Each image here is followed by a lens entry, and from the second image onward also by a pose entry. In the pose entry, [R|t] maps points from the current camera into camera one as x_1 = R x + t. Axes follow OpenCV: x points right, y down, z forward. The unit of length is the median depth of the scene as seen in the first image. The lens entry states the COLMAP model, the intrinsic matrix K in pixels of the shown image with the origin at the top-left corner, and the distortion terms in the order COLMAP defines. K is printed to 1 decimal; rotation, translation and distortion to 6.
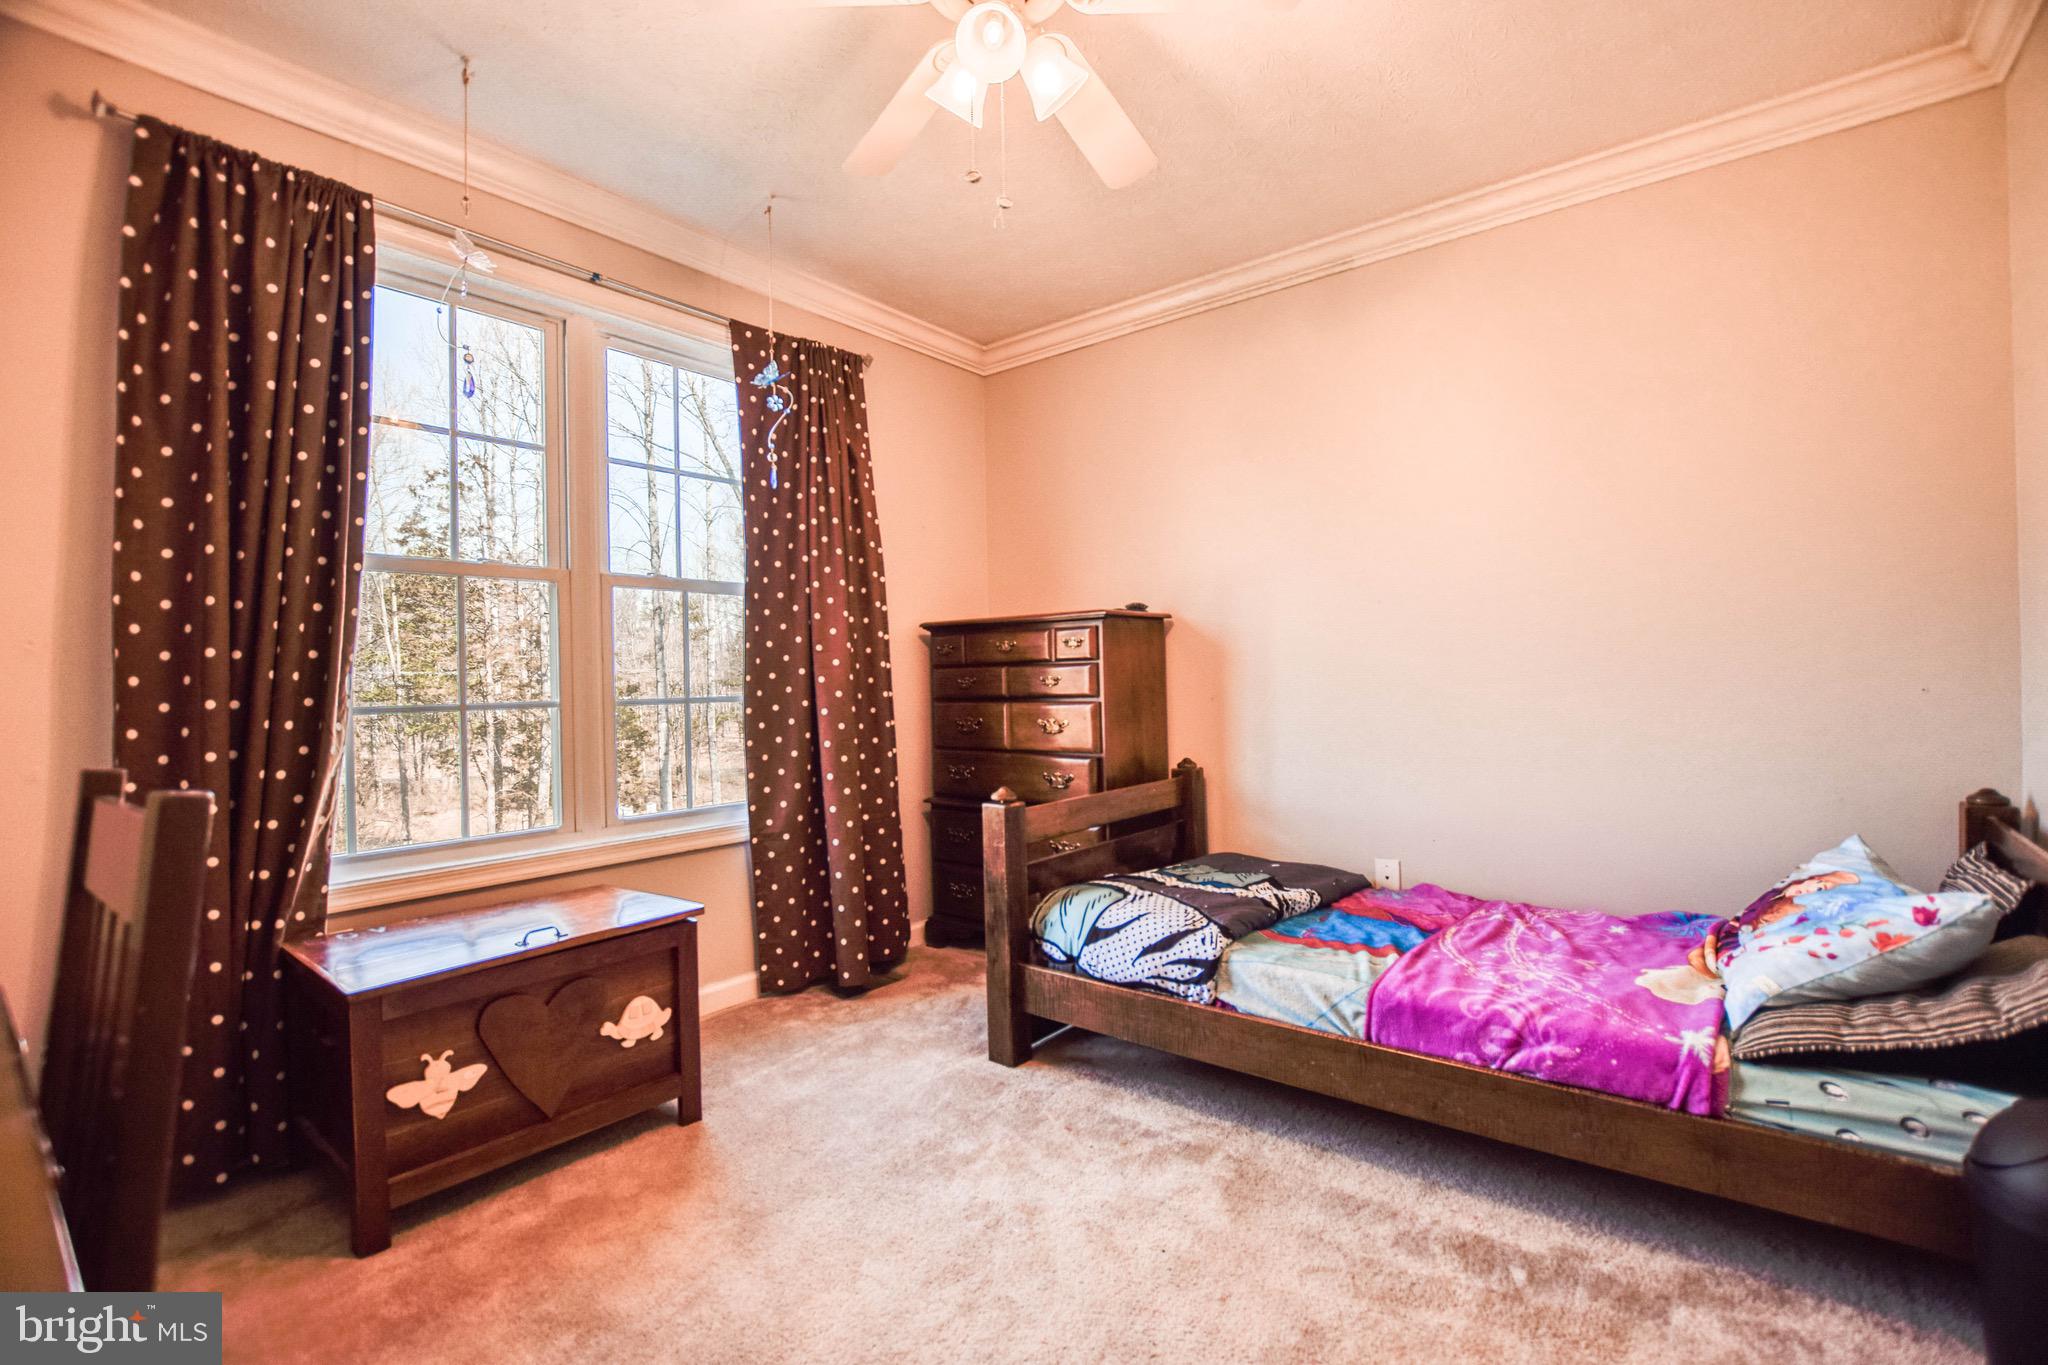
lens RADIAL K [[912.6, 0, 1020.6], [0, 912.6, 681.2], [0, 0, 1]] dist [-0.002228, -0.000396]
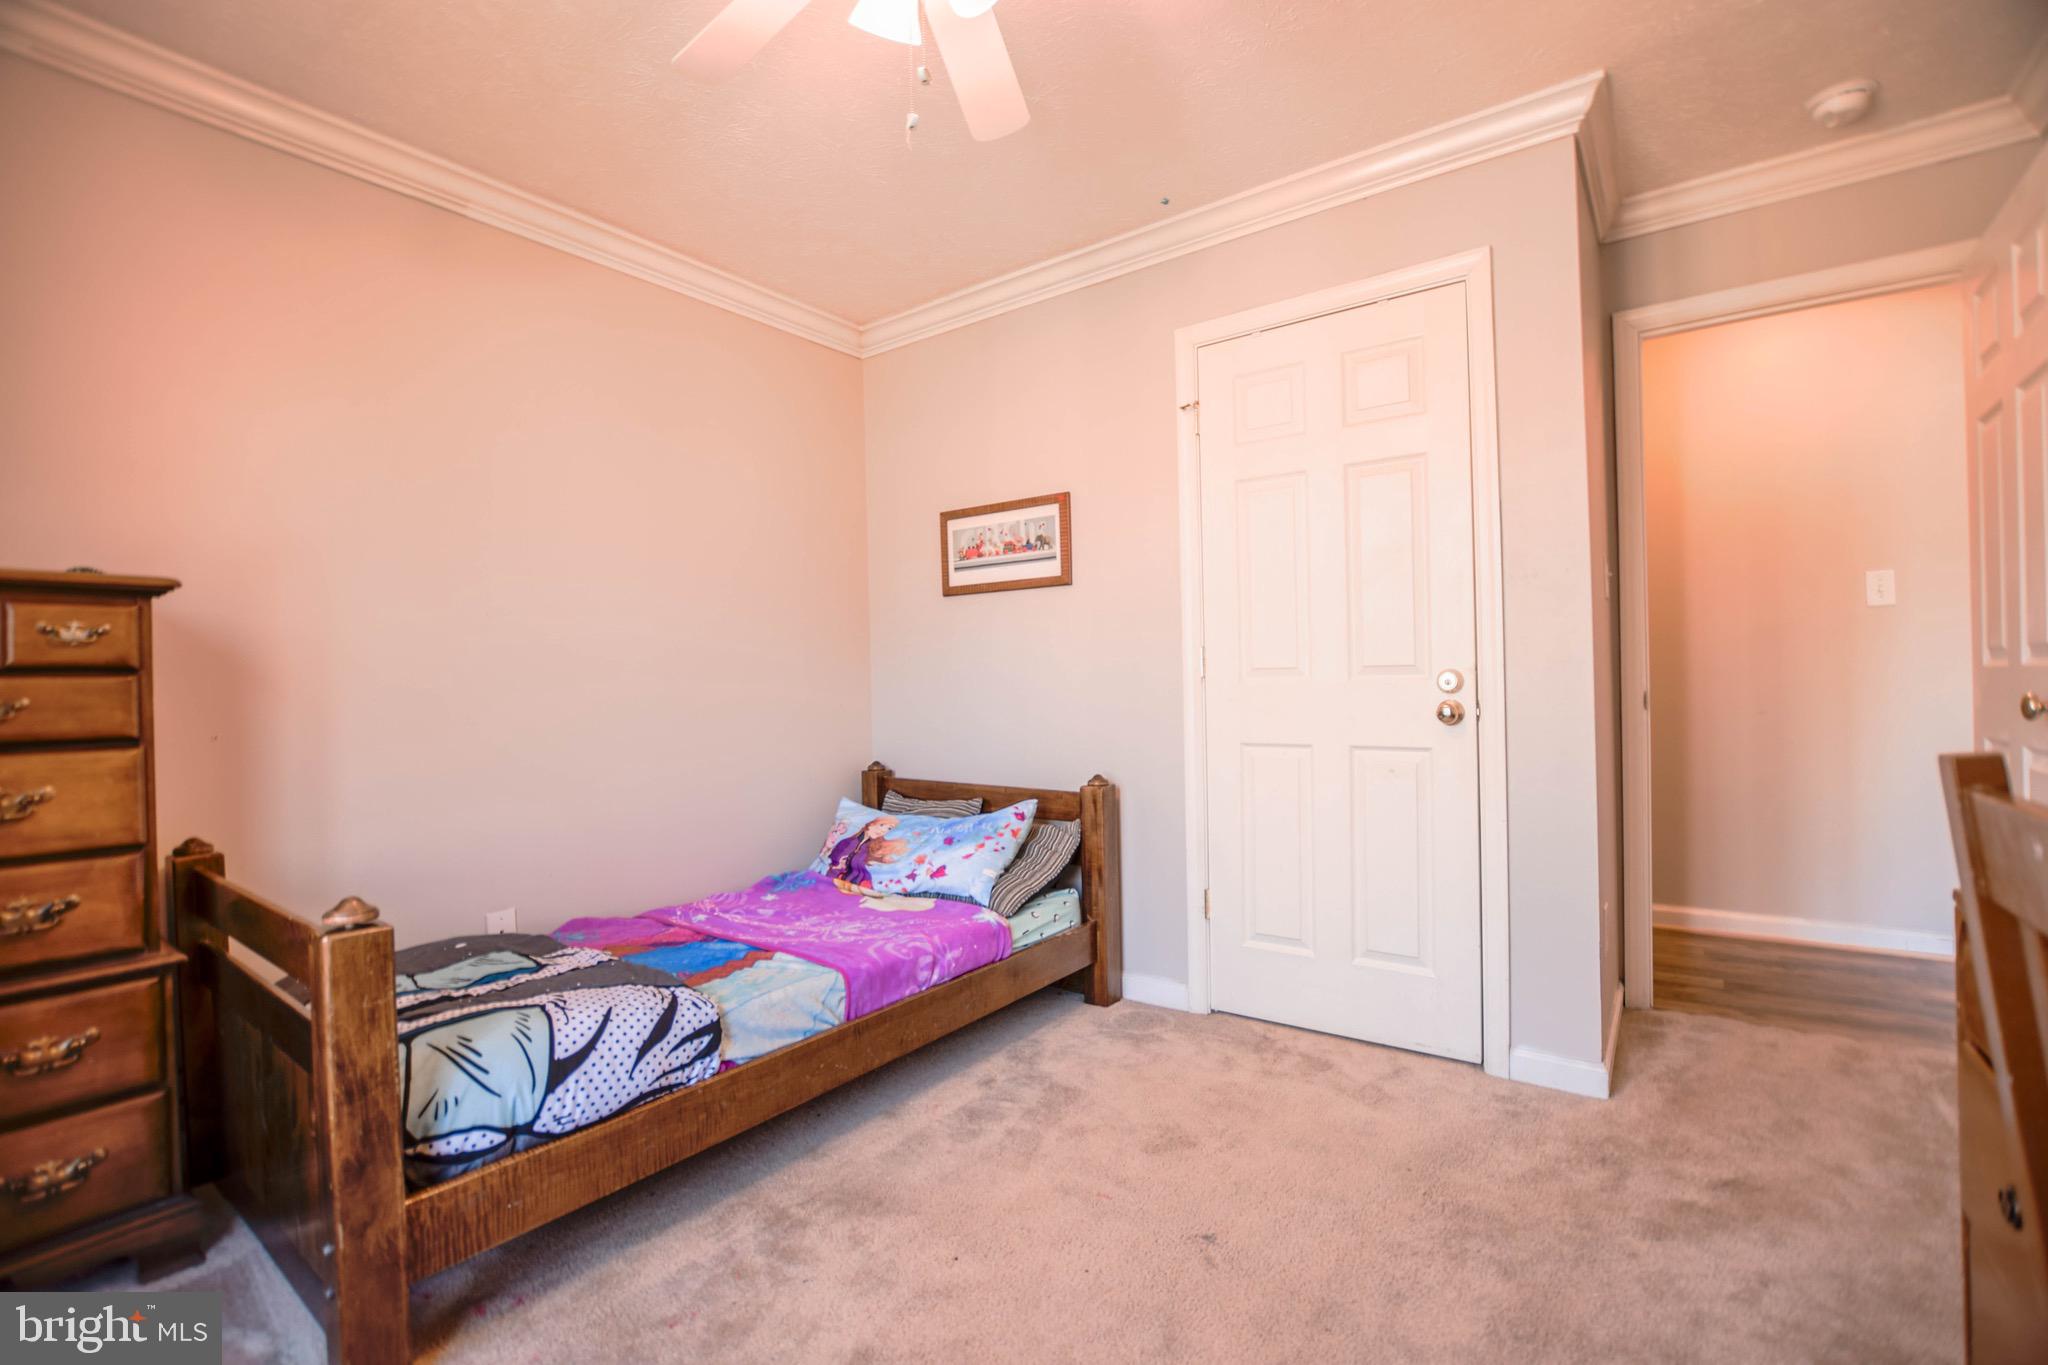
lens RADIAL K [[912.6, 0, 1020.7], [0, 912.6, 685.2], [0, 0, 1]] dist [-0.002228, -0.000396]
pose [[-0.013386, 0.019476, 0.999721, -0.652250], [0.025697, 0.999487, -0.019128, 0.013460], [-0.999580, 0.025434, -0.013880, 0.707607]]
